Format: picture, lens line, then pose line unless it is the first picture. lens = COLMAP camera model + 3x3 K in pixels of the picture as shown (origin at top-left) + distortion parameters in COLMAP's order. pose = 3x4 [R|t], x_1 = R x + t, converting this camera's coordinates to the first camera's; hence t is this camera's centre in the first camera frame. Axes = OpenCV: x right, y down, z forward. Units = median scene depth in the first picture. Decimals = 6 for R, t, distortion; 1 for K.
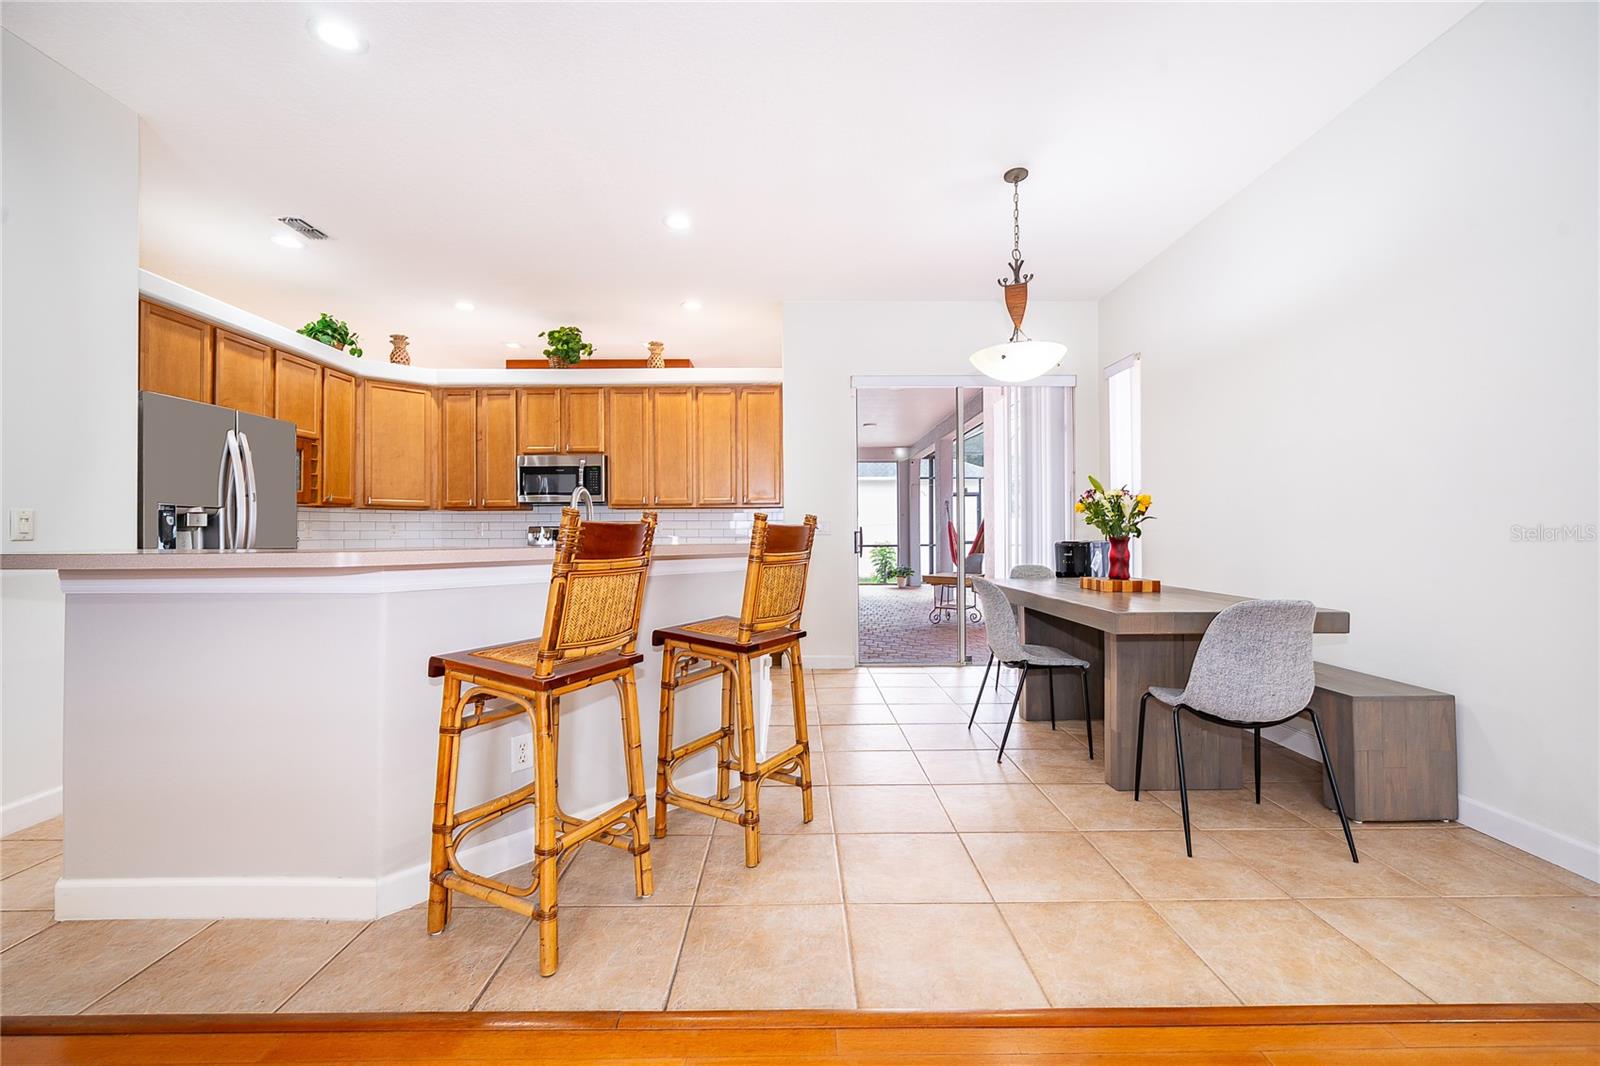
lens RADIAL K [[658.2, 0, 804.8], [0, 658.2, 529.8], [0, 0, 1]] dist [0.002483, -0.001567]
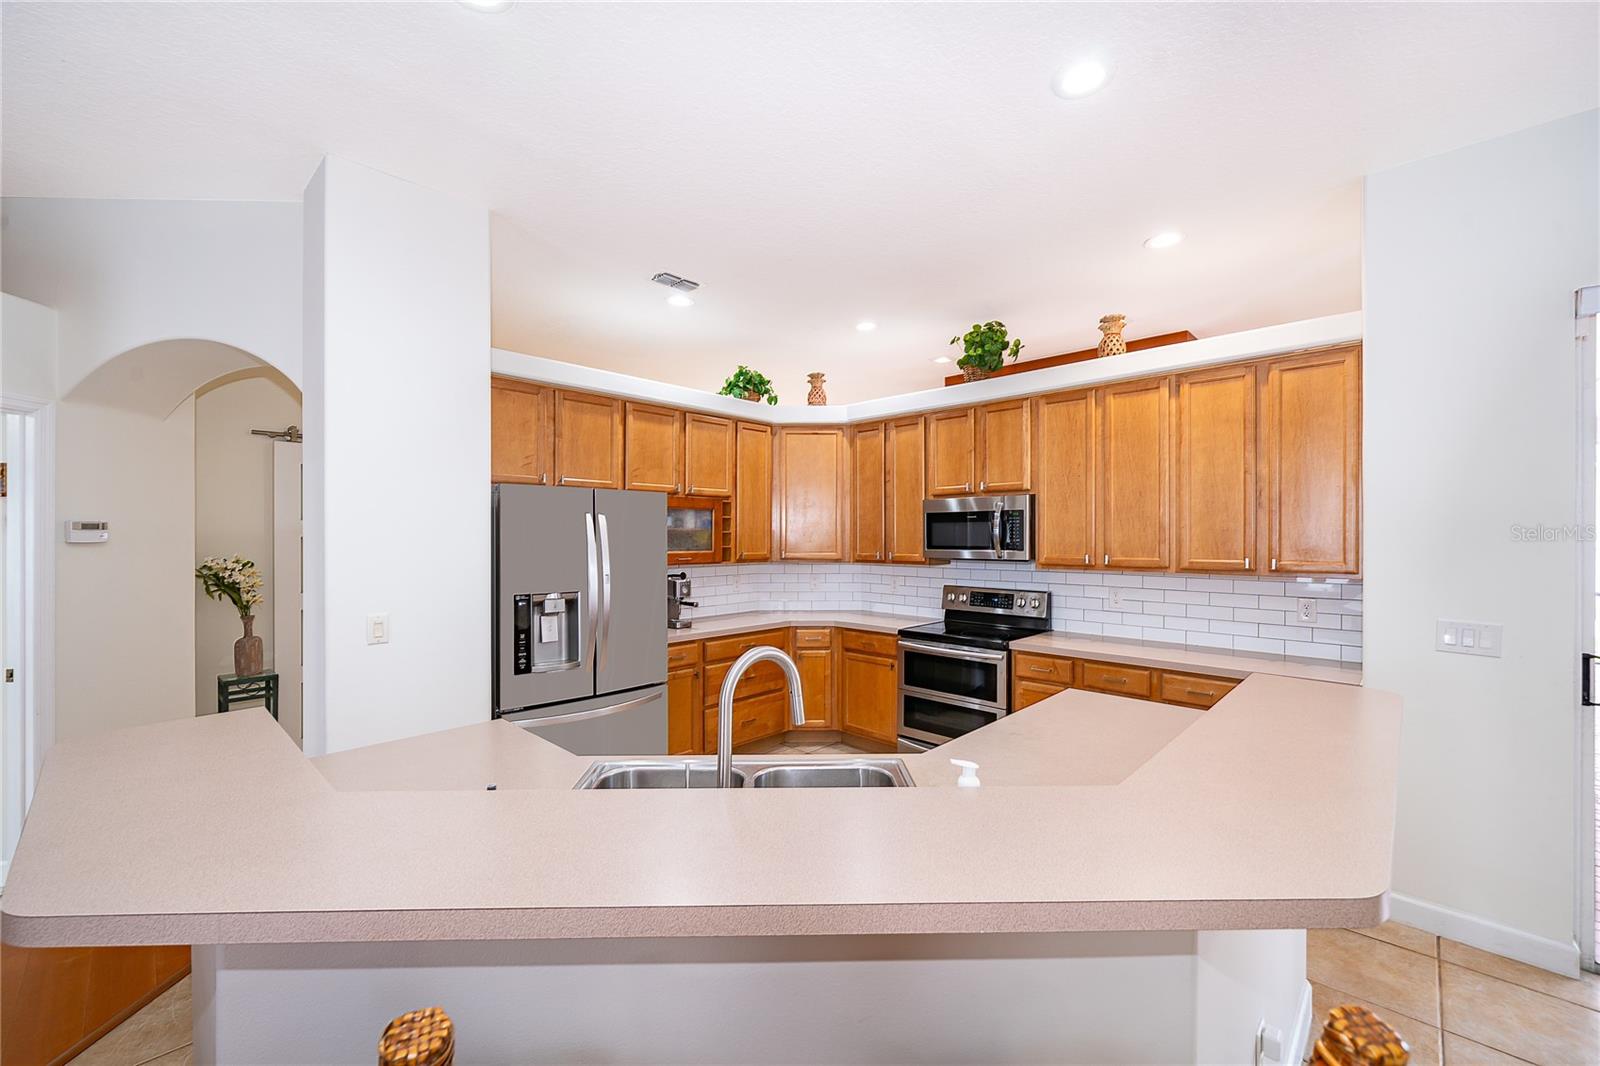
lens RADIAL K [[658.2, 0, 791.4], [0, 658.2, 539.3], [0, 0, 1]] dist [0.002483, -0.001567]
pose [[0.705961, 0.008236, -0.708203, 0.016312], [-0.000121, 0.999934, 0.011509, -0.074683], [0.708250, -0.008039, 0.705915, 0.328622]]
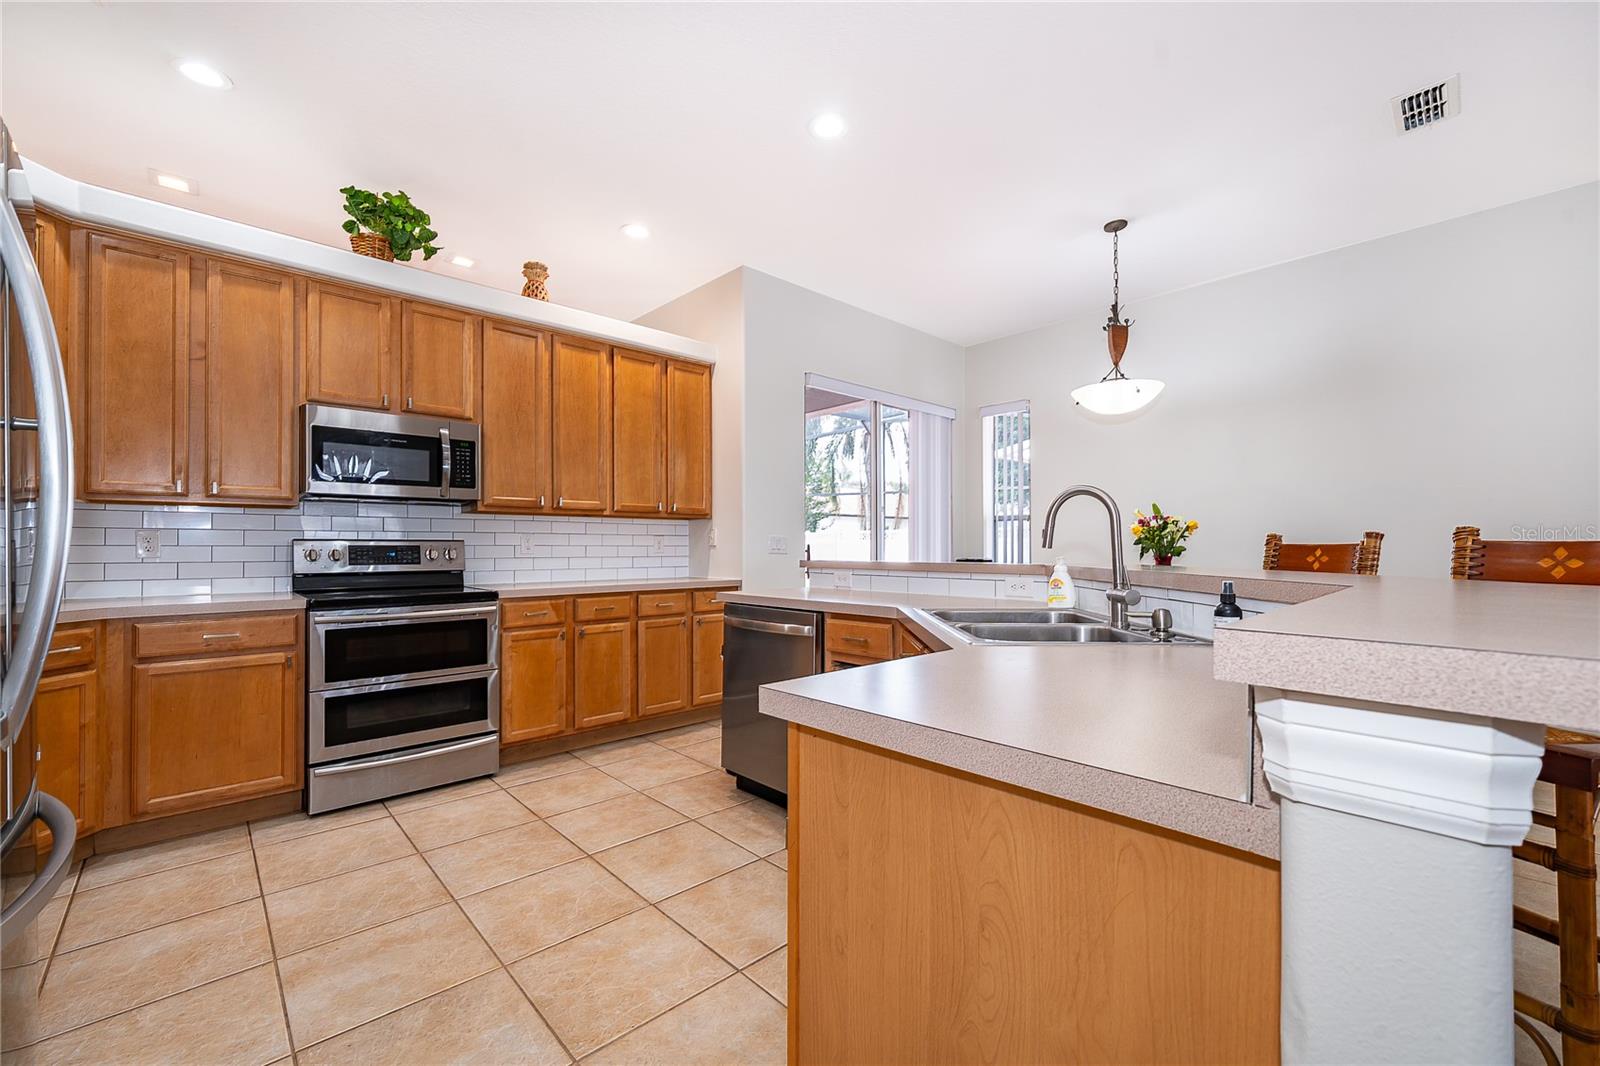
lens RADIAL K [[658.2, 0, 799.2], [0, 658.2, 548.2], [0, 0, 1]] dist [0.002483, -0.001567]
pose [[0.732741, 0.003267, 0.680500, -0.515871], [-0.001958, 0.999994, -0.002693, 0.003392], [-0.680505, 0.000641, 0.732743, 0.353213]]
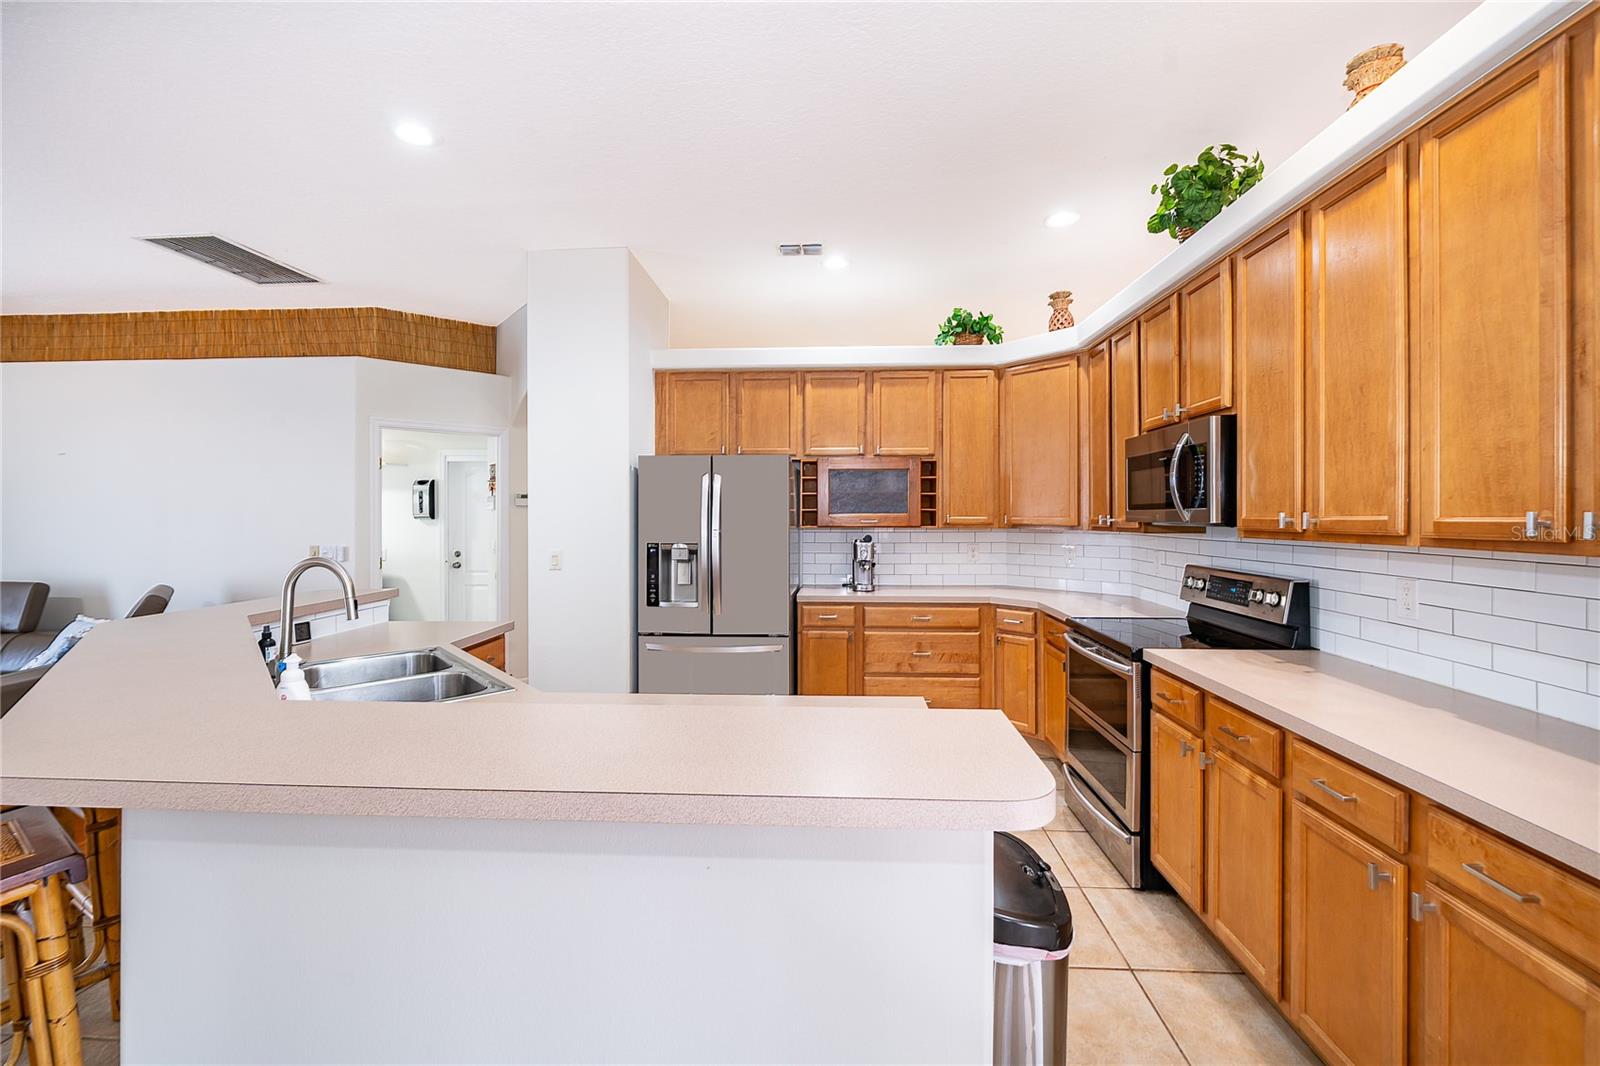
lens RADIAL K [[658.2, 0, 792.8], [0, 658.2, 521.2], [0, 0, 1]] dist [0.002483, -0.001567]
pose [[-0.083992, 0.013842, -0.996370, 0.150300], [0.006612, 0.999889, 0.013333, -0.052870], [0.996444, -0.005468, -0.084074, 0.777961]]
